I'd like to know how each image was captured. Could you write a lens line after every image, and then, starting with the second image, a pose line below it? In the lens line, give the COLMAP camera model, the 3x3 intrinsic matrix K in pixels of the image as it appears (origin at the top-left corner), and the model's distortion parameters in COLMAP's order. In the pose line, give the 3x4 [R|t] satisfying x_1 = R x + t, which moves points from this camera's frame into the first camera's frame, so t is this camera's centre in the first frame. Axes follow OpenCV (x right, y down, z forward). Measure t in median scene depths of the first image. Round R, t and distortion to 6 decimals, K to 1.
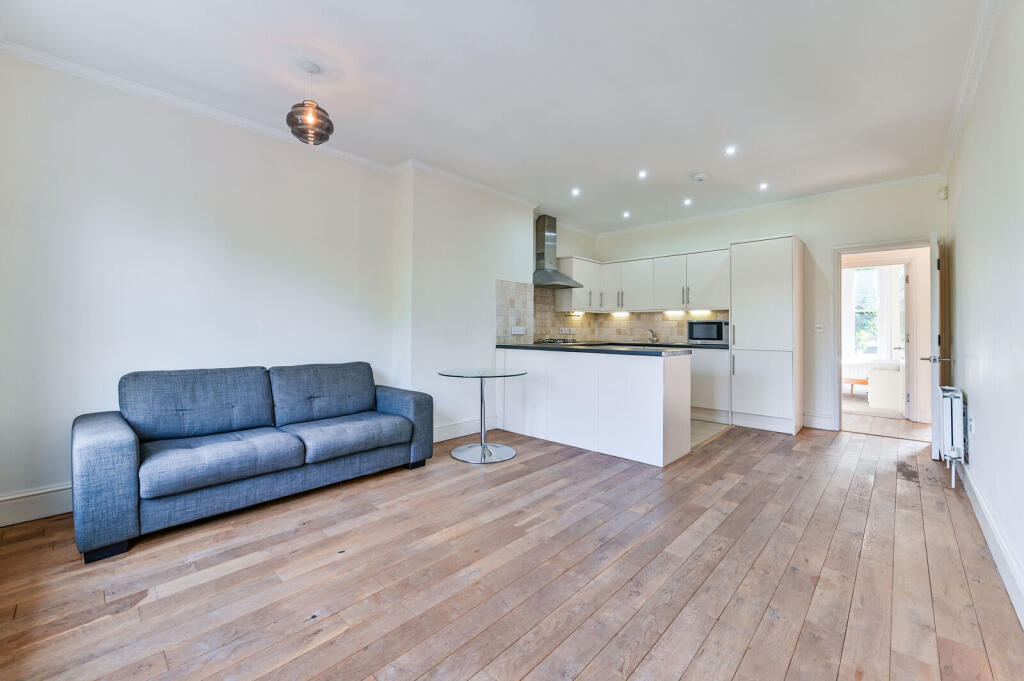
lens RADIAL K [[406.8, 0, 515.9], [0, 406.8, 332.7], [0, 0, 1]] dist [-0.000655, -0.000059]
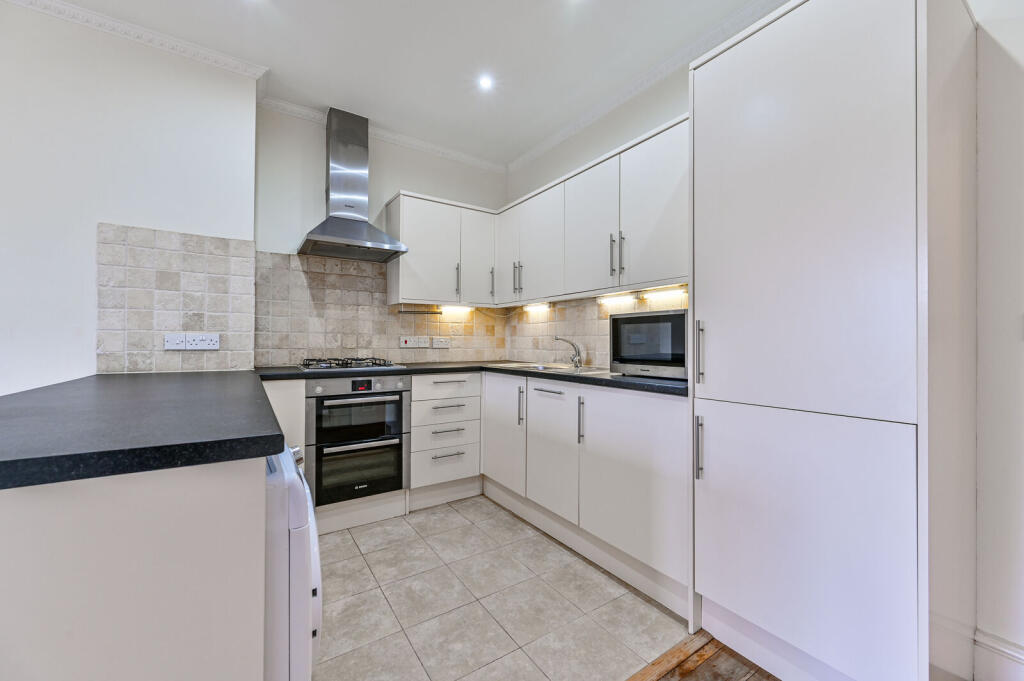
lens RADIAL K [[406.8, 0, 514.0], [0, 406.8, 342.7], [0, 0, 1]] dist [-0.000655, -0.000059]
pose [[0.974015, -0.003487, -0.226457, 0.444088], [0.002121, 0.999978, -0.006273, 0.000074], [0.226474, 0.005629, 0.974001, 0.629116]]
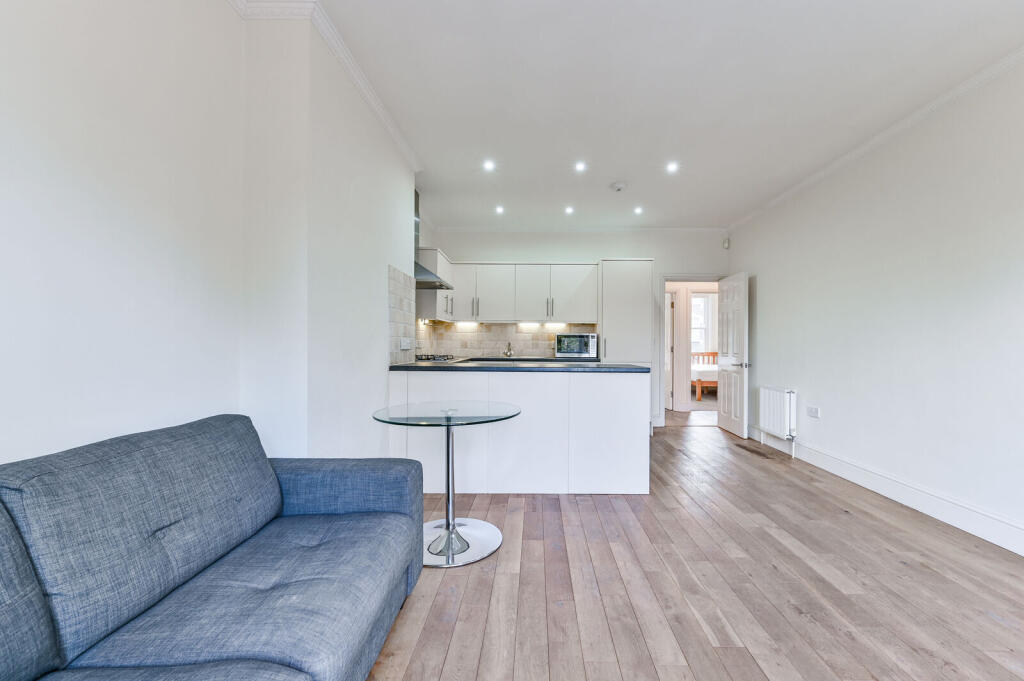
lens RADIAL K [[416.1, 0, 520.9], [0, 416.1, 341.0], [0, 0, 1]] dist [-0.023169, 0.000599]
pose [[0.756261, 0.005280, 0.654248, -0.304481], [0.002451, 0.999938, -0.010903, -0.000978], [-0.654265, 0.009849, 0.756201, 0.324393]]
